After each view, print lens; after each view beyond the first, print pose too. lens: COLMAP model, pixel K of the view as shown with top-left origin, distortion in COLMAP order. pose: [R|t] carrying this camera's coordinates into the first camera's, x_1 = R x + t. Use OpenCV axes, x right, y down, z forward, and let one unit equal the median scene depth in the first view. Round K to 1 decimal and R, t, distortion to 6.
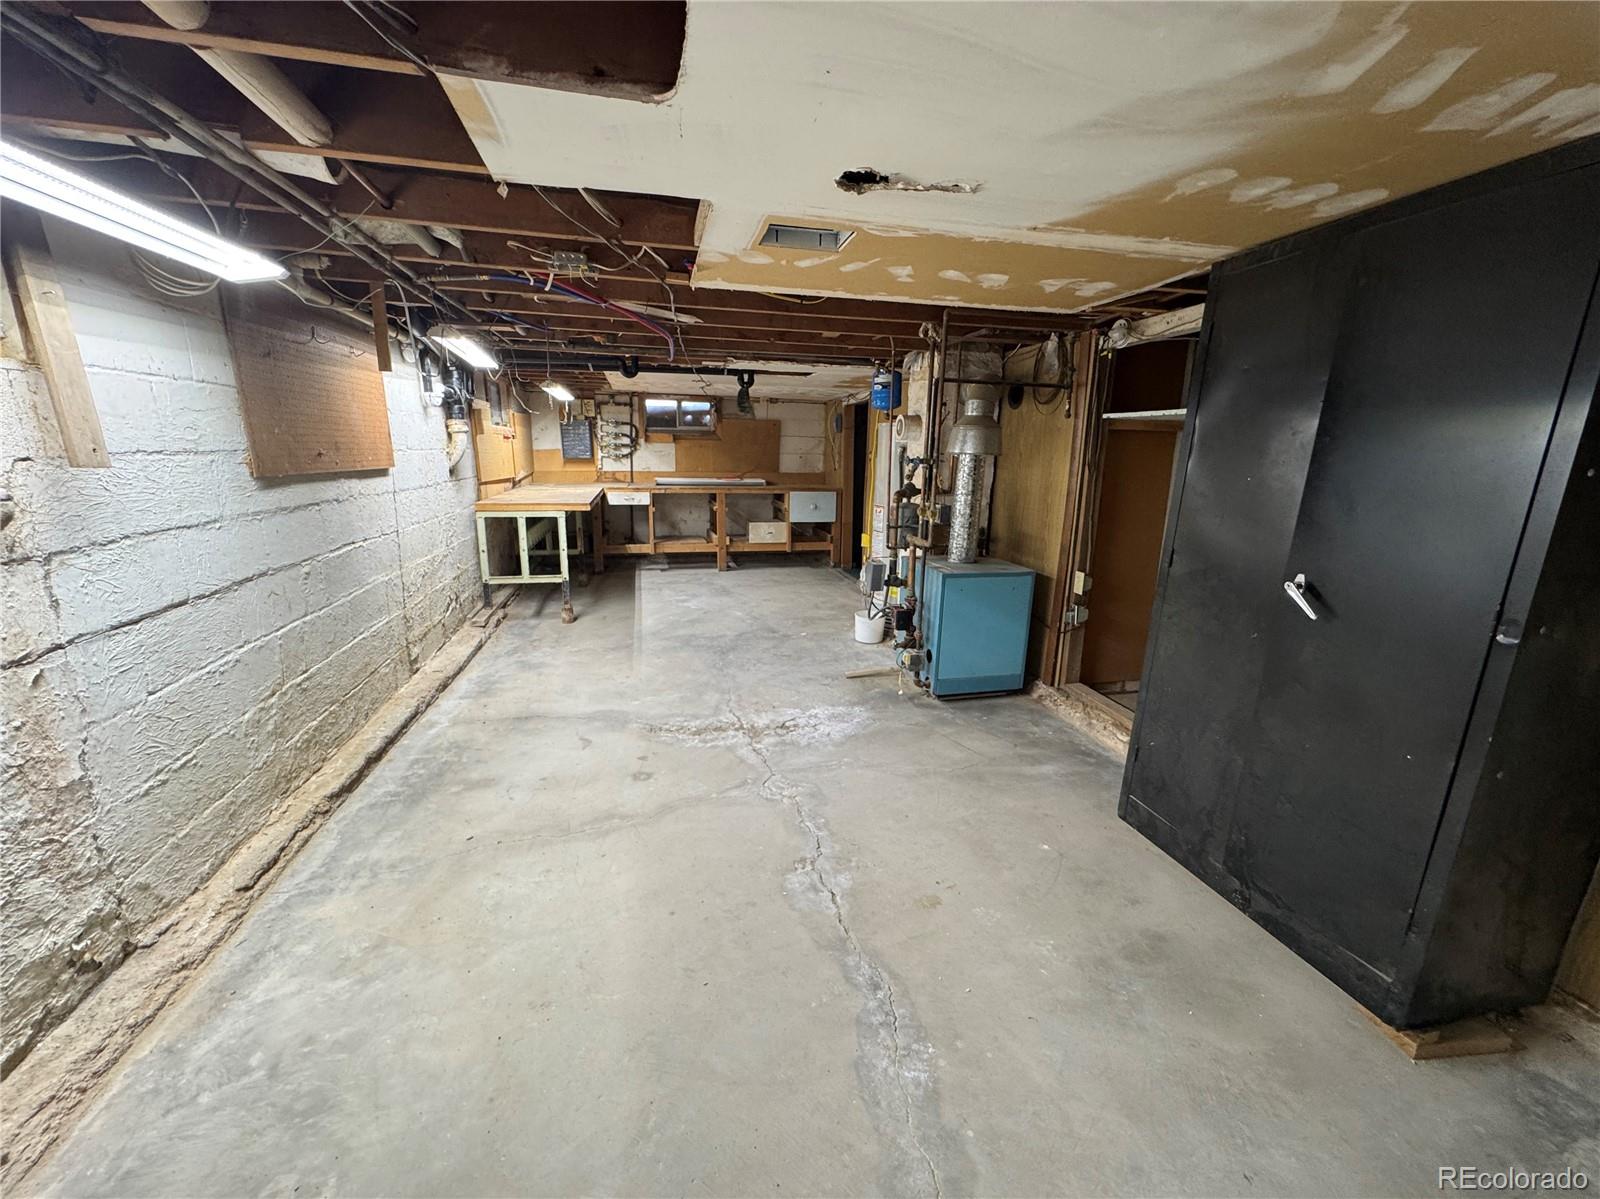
lens RADIAL K [[645.4, 0, 800.0], [0, 645.4, 597.7], [0, 0, 1]] dist [-0.002637, -0.000040]
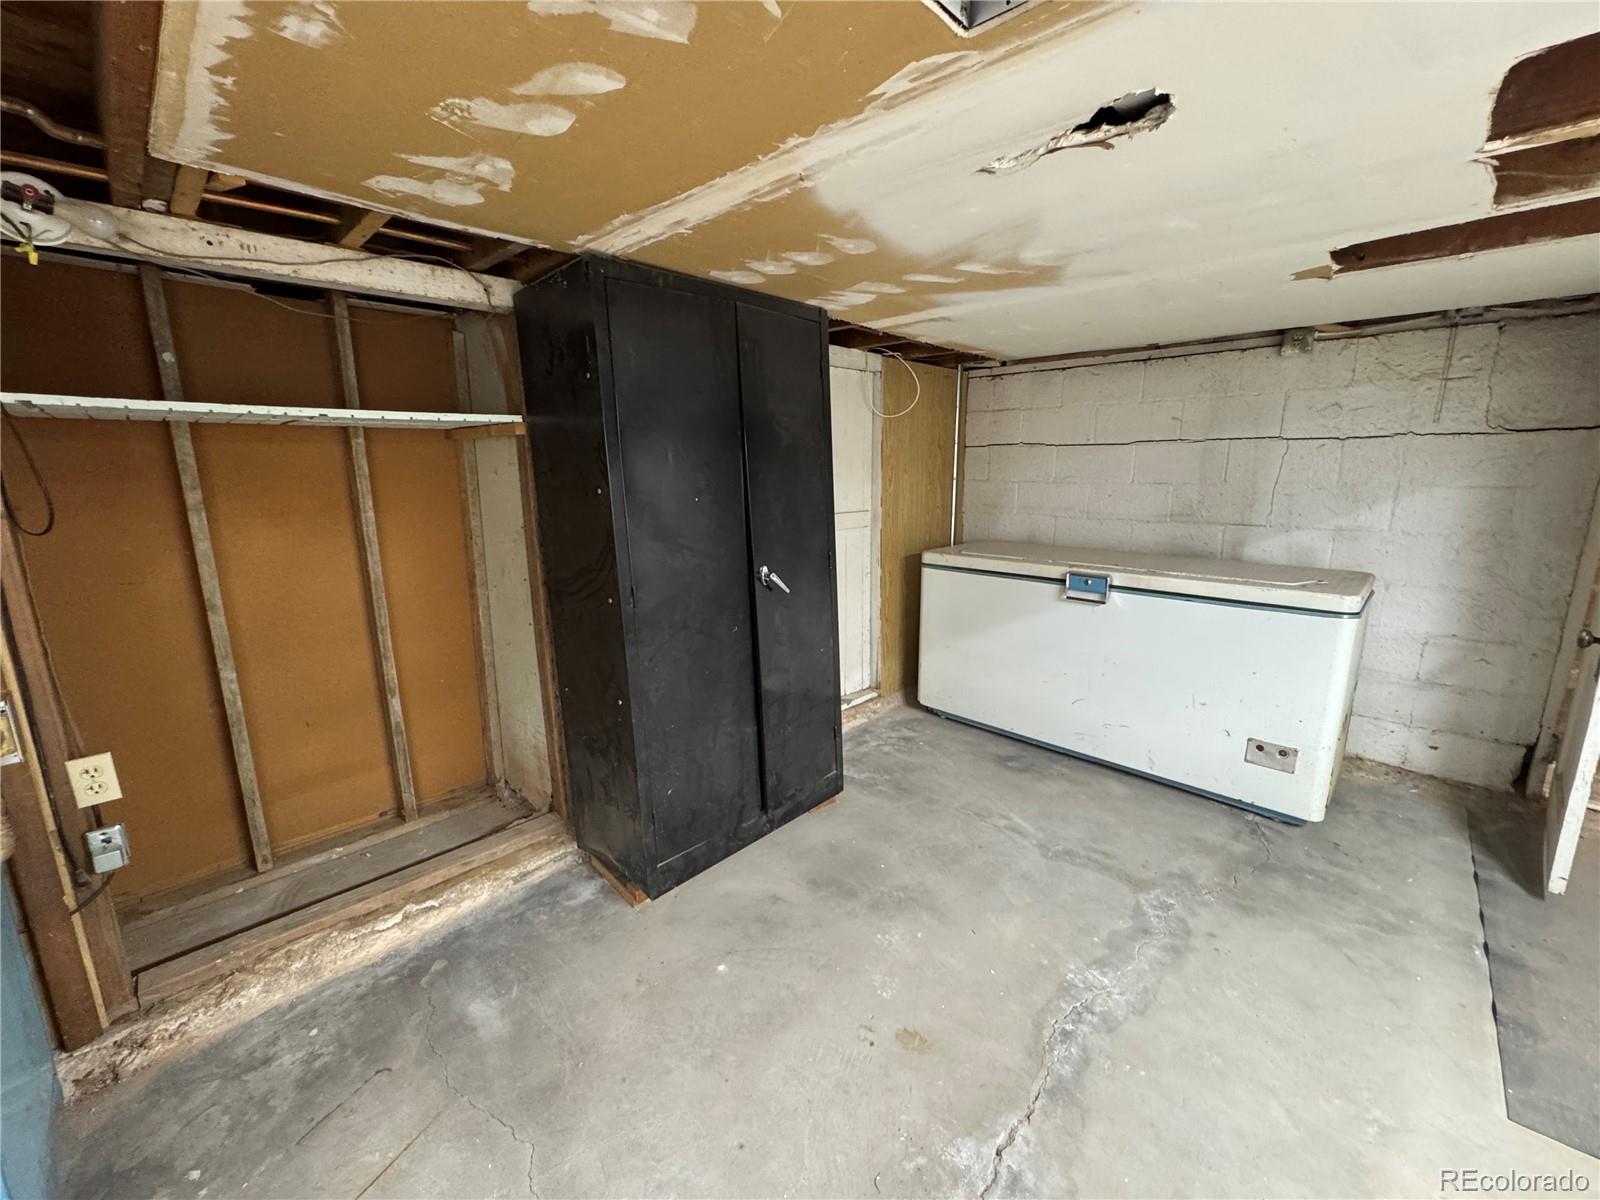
lens RADIAL K [[645.4, 0, 800.0], [0, 645.4, 598.2], [0, 0, 1]] dist [-0.002637, -0.000040]
pose [[-0.550064, -0.186157, 0.814110, -0.318657], [0.180921, 0.925125, 0.333783, -0.385113], [-0.815290, 0.330892, -0.475198, 1.525815]]
